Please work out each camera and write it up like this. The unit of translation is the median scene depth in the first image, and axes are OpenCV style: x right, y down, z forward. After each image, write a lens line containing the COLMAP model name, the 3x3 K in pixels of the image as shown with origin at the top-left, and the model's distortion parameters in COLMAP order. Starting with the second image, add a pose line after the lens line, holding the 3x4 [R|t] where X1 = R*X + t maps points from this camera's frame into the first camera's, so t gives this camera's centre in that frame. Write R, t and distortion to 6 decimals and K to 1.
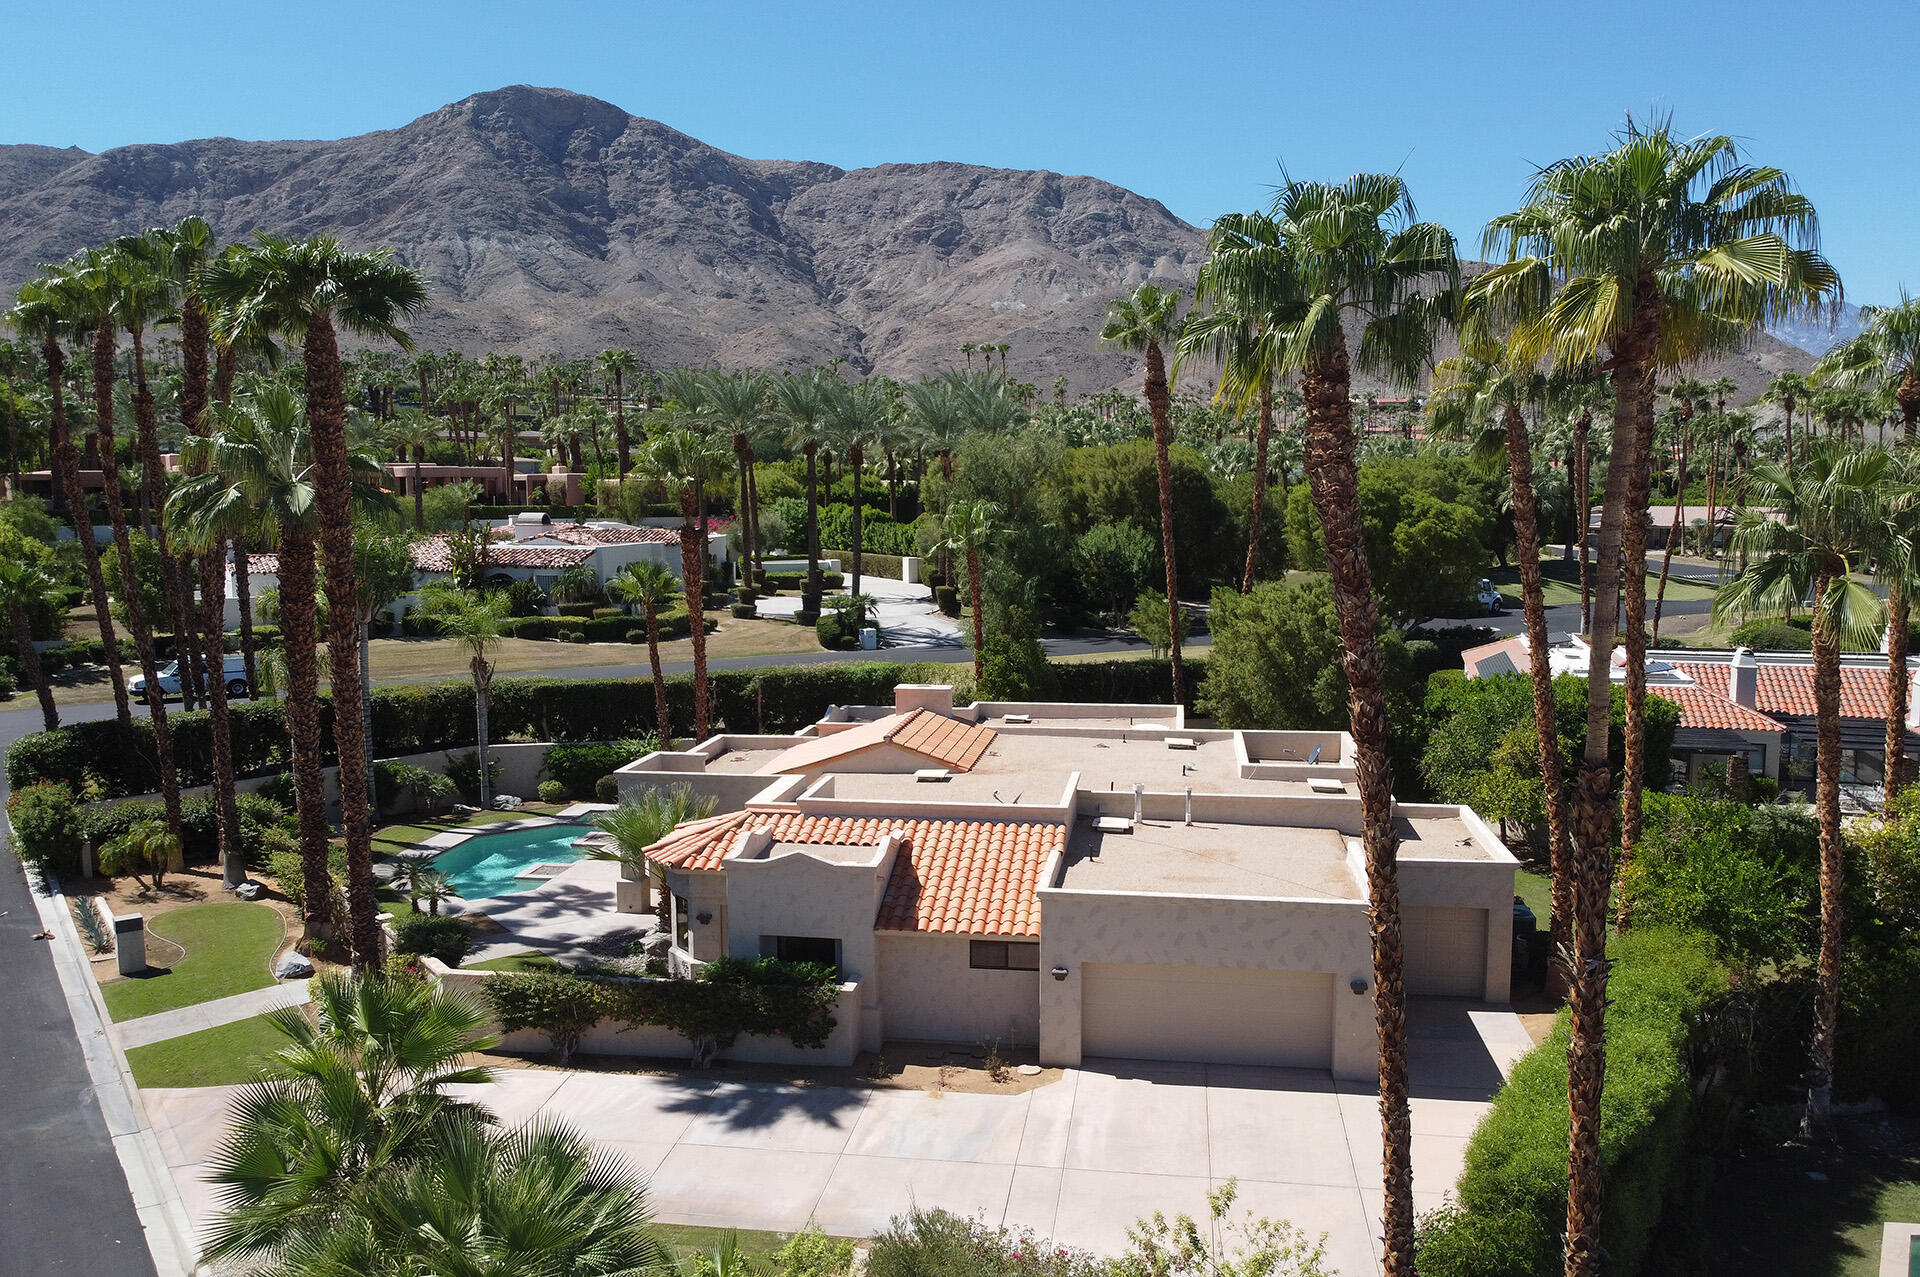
lens RADIAL K [[1456.3, 0, 978.2], [0, 1456.3, 648.2], [0, 0, 1]] dist [-0.001368, -0.016908]
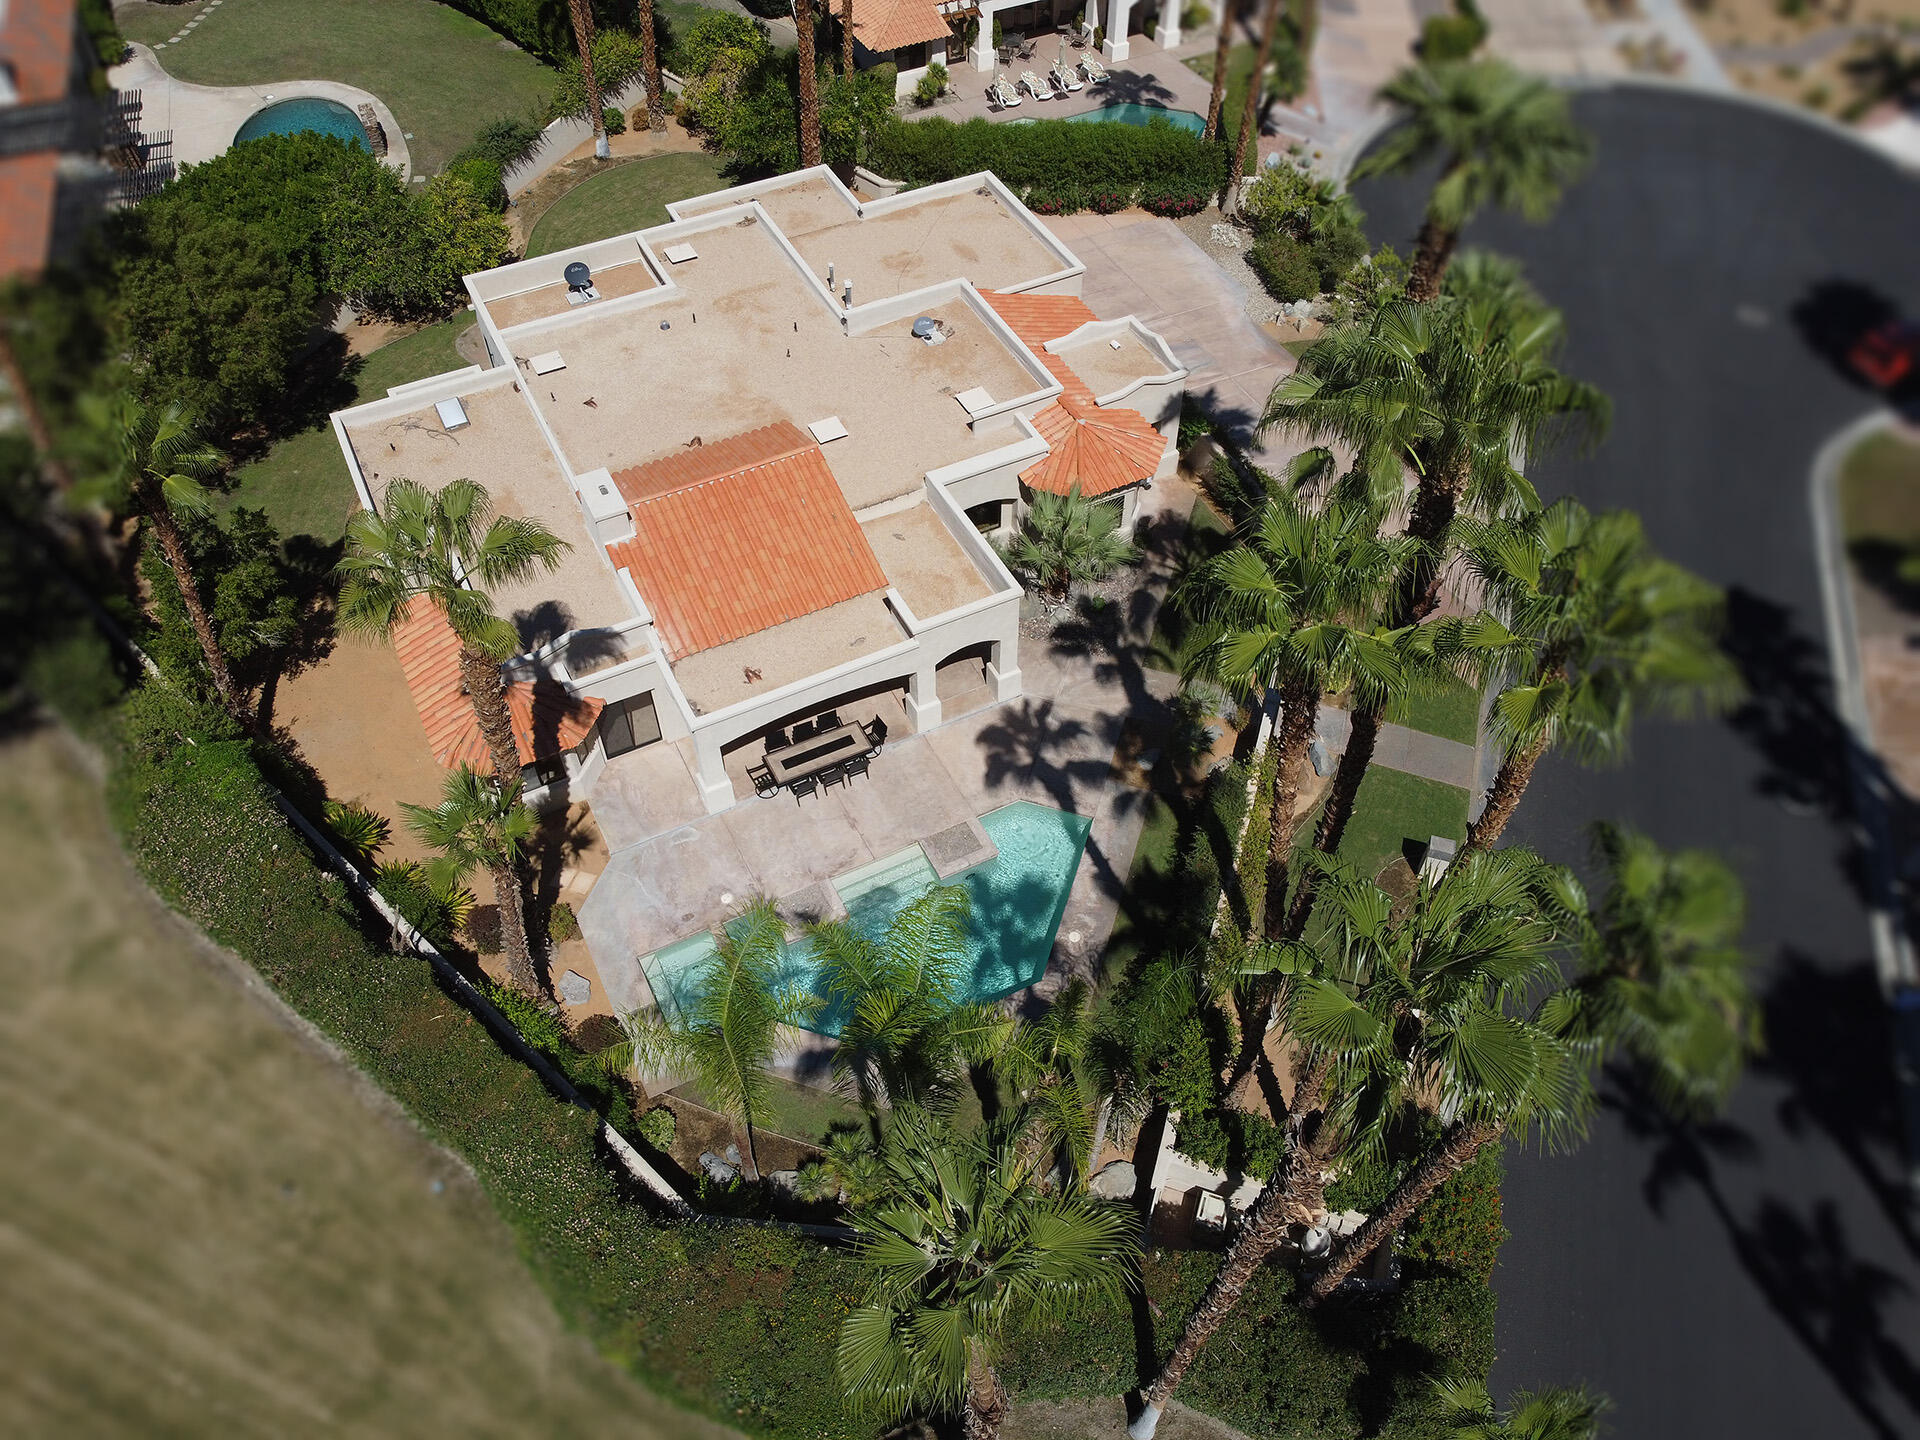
lens RADIAL K [[1455.0, 0, 961.4], [0, 1455.0, 719.7], [0, 0, 1]] dist [0.000173, -0.006920]
pose [[-0.575165, -0.625548, 0.527139, -0.734435], [0.089293, 0.592535, 0.800580, -0.591313], [-0.813150, 0.507535, -0.284948, 1.277115]]
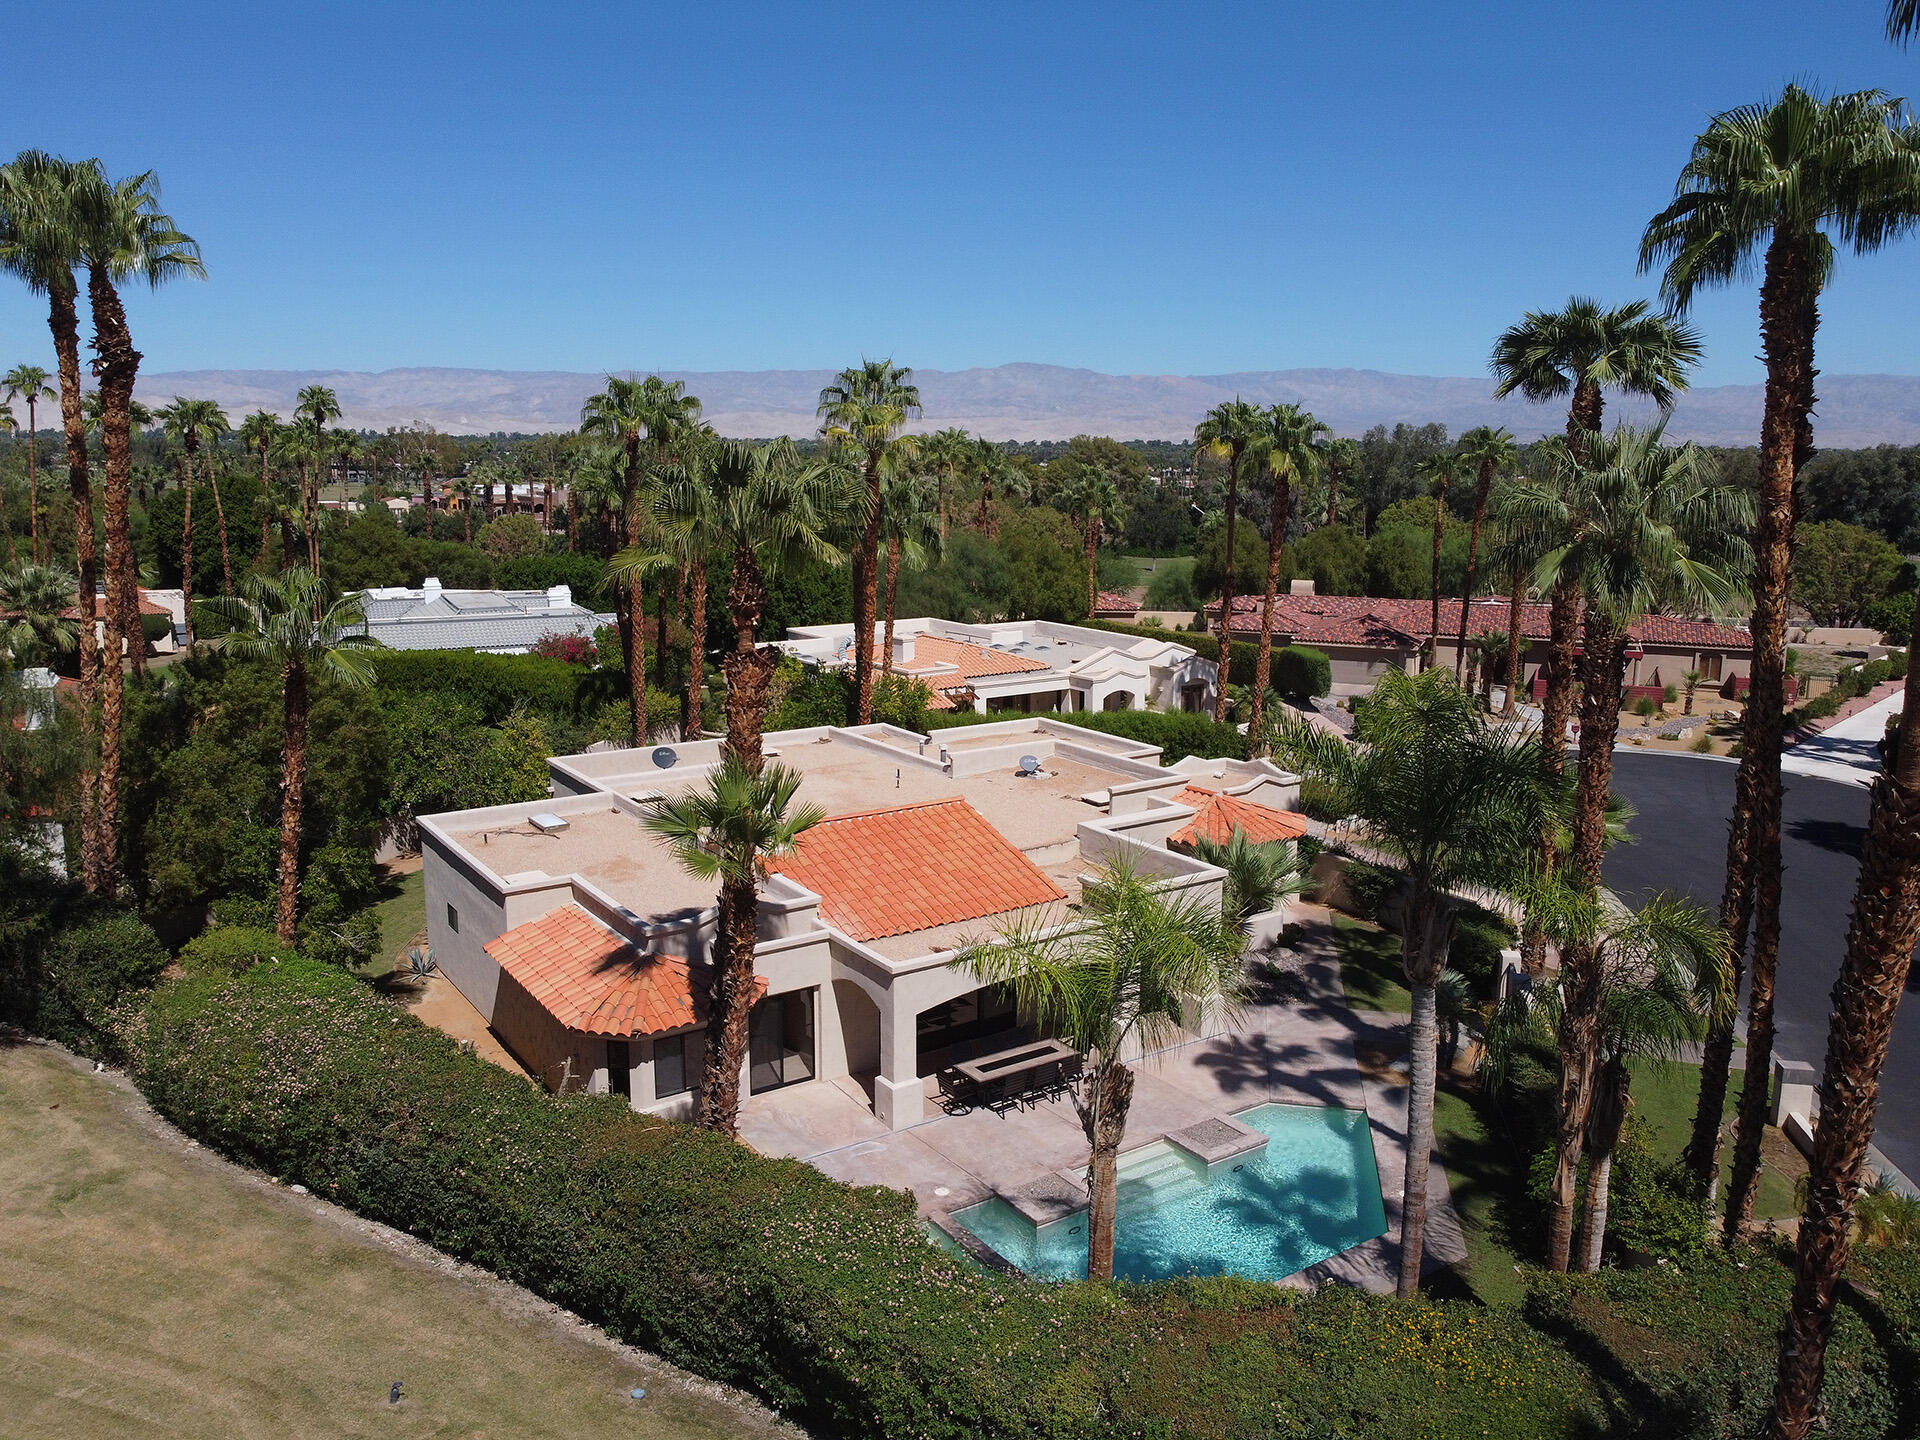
lens RADIAL K [[1455.0, 0, 963.7], [0, 1455.0, 722.4], [0, 0, 1]] dist [0.000173, -0.006920]
pose [[-0.670340, -0.143239, 0.728098, -0.713682], [0.076013, 0.962777, 0.259390, -0.219364], [-0.738150, 0.229224, -0.634500, 1.553407]]
